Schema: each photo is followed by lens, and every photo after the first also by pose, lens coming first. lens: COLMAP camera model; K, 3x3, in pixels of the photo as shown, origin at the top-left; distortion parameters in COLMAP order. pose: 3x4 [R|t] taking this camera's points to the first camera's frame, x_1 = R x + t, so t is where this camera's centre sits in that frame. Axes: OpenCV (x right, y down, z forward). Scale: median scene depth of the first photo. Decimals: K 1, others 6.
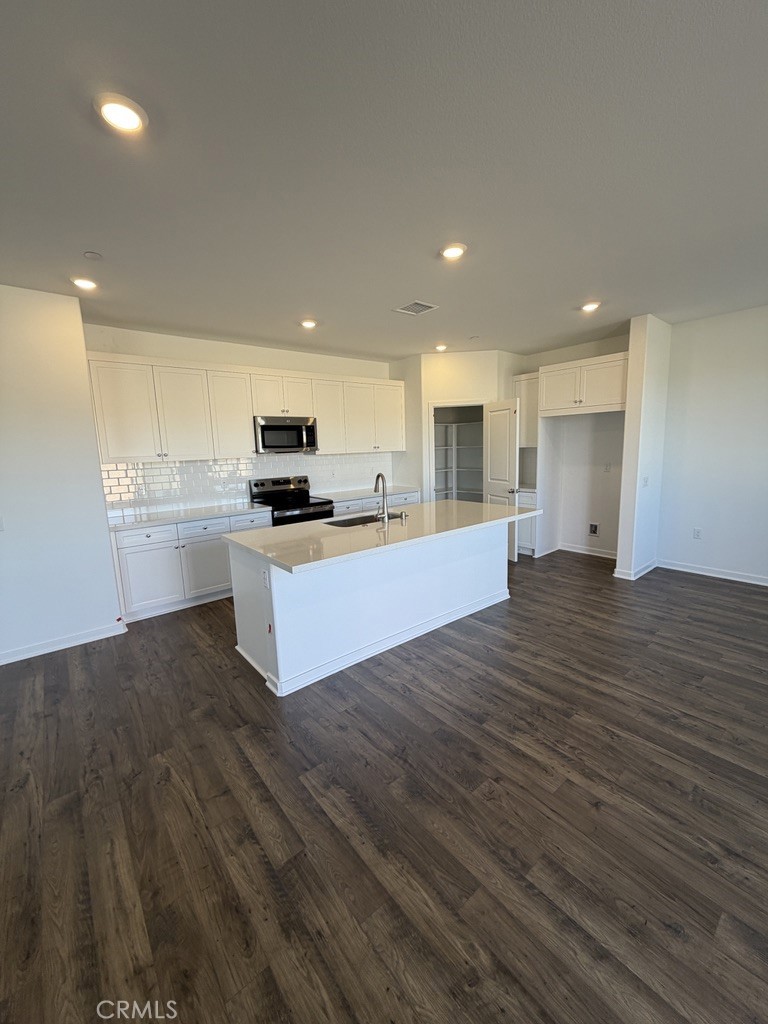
lens RADIAL K [[410.9, 0, 384.5], [0, 410.9, 496.0], [0, 0, 1]] dist [0.010332, -0.001206]
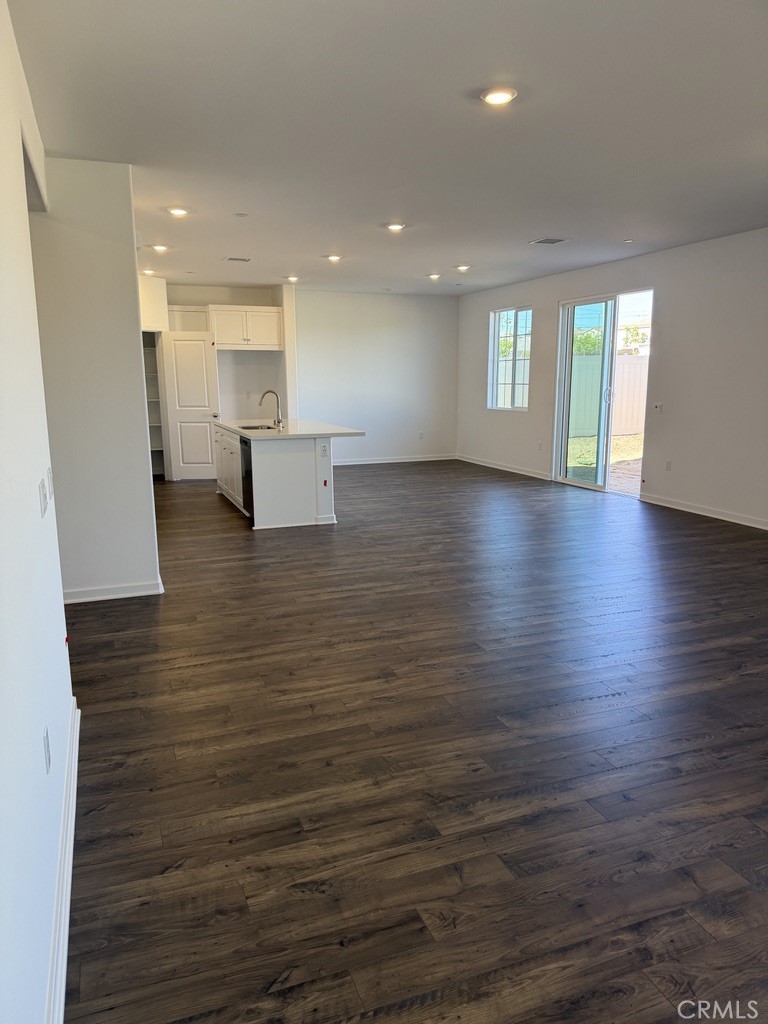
lens RADIAL K [[722.0, 0, 376.7], [0, 722.0, 514.7], [0, 0, 1]] dist [0.024913, -0.036071]
pose [[0.315561, -0.147973, 0.937297, -1.437823], [0.112637, 0.986624, 0.117839, 0.071096], [-0.942197, 0.068389, 0.328007, -0.035377]]
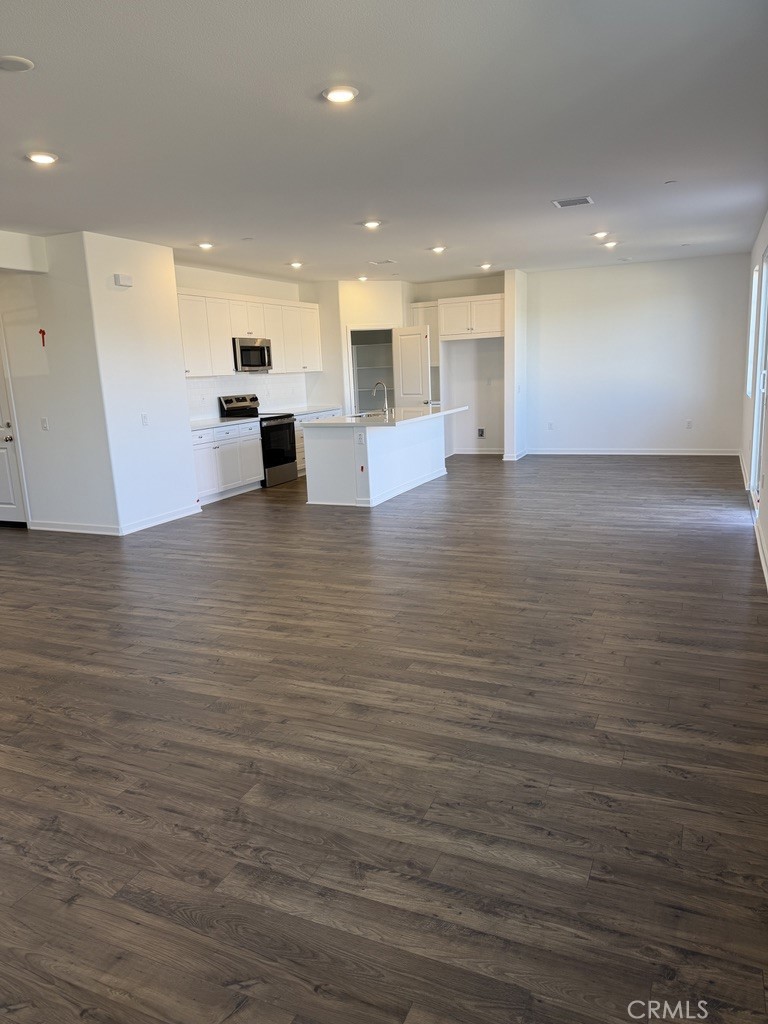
lens RADIAL K [[722.0, 0, 381.8], [0, 722.0, 514.1], [0, 0, 1]] dist [0.024913, -0.036071]
pose [[0.891938, -0.095951, 0.441860, -0.785537], [0.070780, 0.994806, 0.073149, 0.152010], [-0.446584, -0.033970, 0.894097, -0.863199]]
